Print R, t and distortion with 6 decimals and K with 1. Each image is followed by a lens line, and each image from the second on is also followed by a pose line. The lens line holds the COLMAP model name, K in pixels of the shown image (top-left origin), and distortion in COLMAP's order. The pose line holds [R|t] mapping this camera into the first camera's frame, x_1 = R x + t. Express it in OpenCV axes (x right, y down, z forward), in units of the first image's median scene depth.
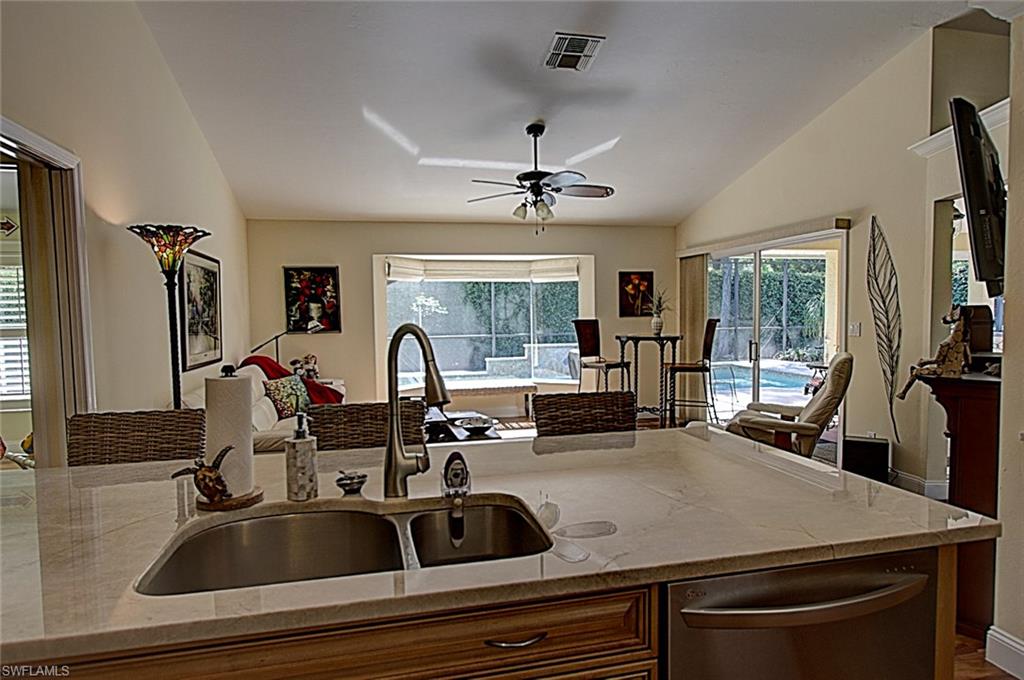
lens RADIAL K [[598.4, 0, 505.5], [0, 598.4, 344.2], [0, 0, 1]] dist [-0.013876, 0.007008]
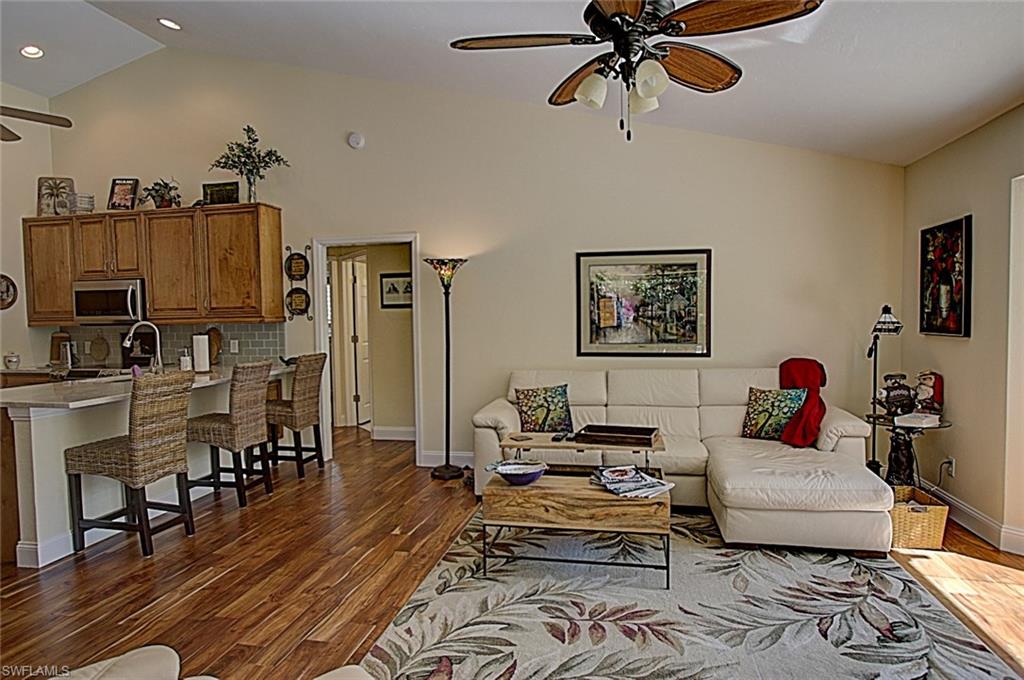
lens RADIAL K [[598.4, 0, 505.5], [0, 598.4, 344.2], [0, 0, 1]] dist [-0.013876, 0.007008]
pose [[-0.393442, 0.056780, -0.917594, 0.393662], [-0.032021, 0.996639, 0.075401, -0.040864], [0.918792, 0.059048, -0.390301, 0.836987]]
